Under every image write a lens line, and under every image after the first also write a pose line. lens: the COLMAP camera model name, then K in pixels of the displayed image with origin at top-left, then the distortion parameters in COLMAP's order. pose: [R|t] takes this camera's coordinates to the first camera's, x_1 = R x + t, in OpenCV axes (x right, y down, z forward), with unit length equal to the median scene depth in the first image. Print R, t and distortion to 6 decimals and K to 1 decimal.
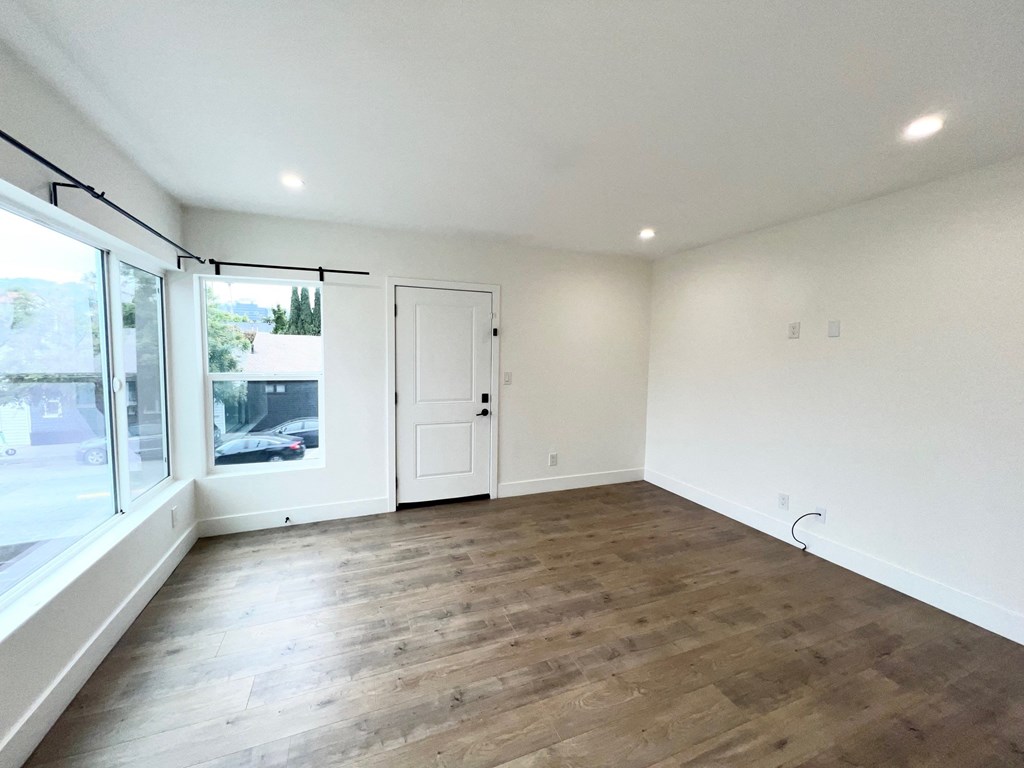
lens RADIAL K [[409.6, 0, 511.2], [0, 409.6, 381.8], [0, 0, 1]] dist [0.001258, 0.000311]
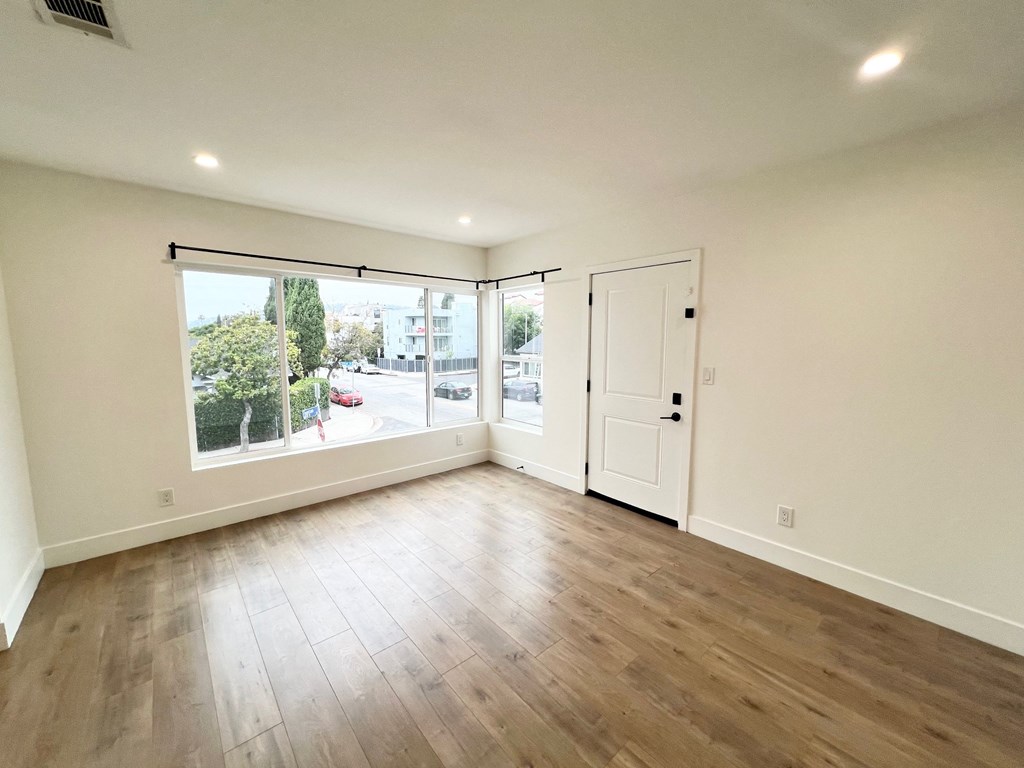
lens RADIAL K [[409.6, 0, 511.2], [0, 409.6, 381.8], [0, 0, 1]] dist [0.001258, 0.000311]
pose [[0.327862, 0.089257, -0.940500, 0.697373], [-0.062514, 0.995395, 0.072674, -0.036158], [0.942655, 0.034967, 0.331932, 0.544830]]
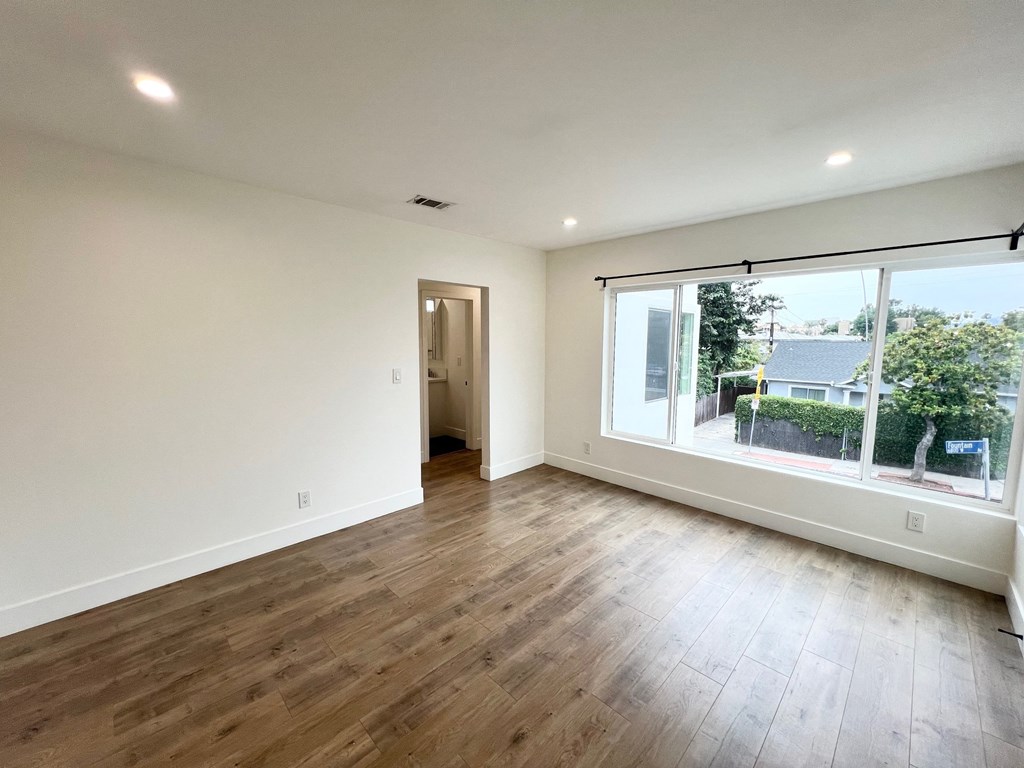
lens RADIAL K [[409.6, 0, 511.2], [0, 409.6, 381.8], [0, 0, 1]] dist [0.001258, 0.000311]
pose [[-0.920066, 0.023980, -0.391029, 0.371608], [-0.044586, 0.985231, 0.165326, -0.099177], [0.389218, 0.169545, -0.905408, 1.249307]]
